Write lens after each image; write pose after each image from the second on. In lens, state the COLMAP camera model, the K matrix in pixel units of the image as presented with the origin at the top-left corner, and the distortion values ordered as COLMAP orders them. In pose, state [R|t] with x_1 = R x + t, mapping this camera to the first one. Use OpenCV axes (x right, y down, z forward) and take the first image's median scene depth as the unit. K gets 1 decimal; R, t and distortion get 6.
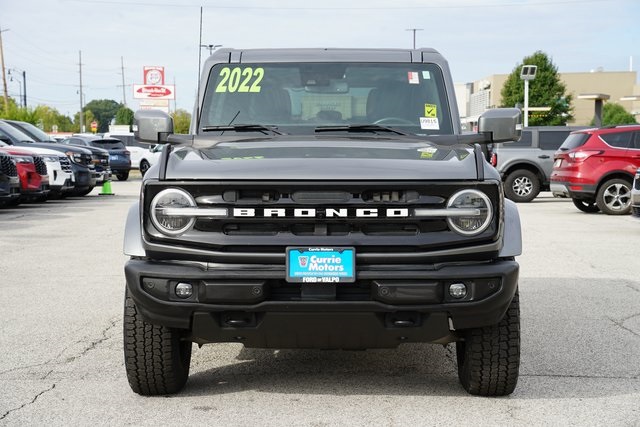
lens RADIAL K [[1329.4, 0, 320.0], [0, 1329.4, 213.5], [0, 0, 1]] dist [0.450257, -0.016671]
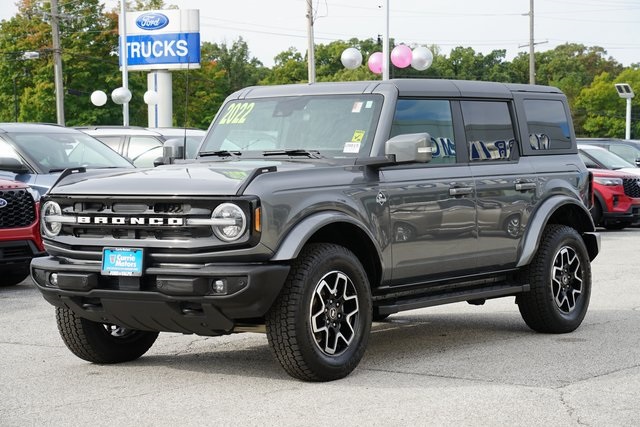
lens RADIAL K [[1484.5, 0, 320.0], [0, 1484.5, 213.5], [0, 0, 1]] dist [0.606575, -0.021331]
pose [[0.823129, 0.010004, -0.567767, 0.954407], [-0.021098, 0.999693, -0.012974, 0.007121], [0.567463, 0.022658, 0.823087, -0.069986]]
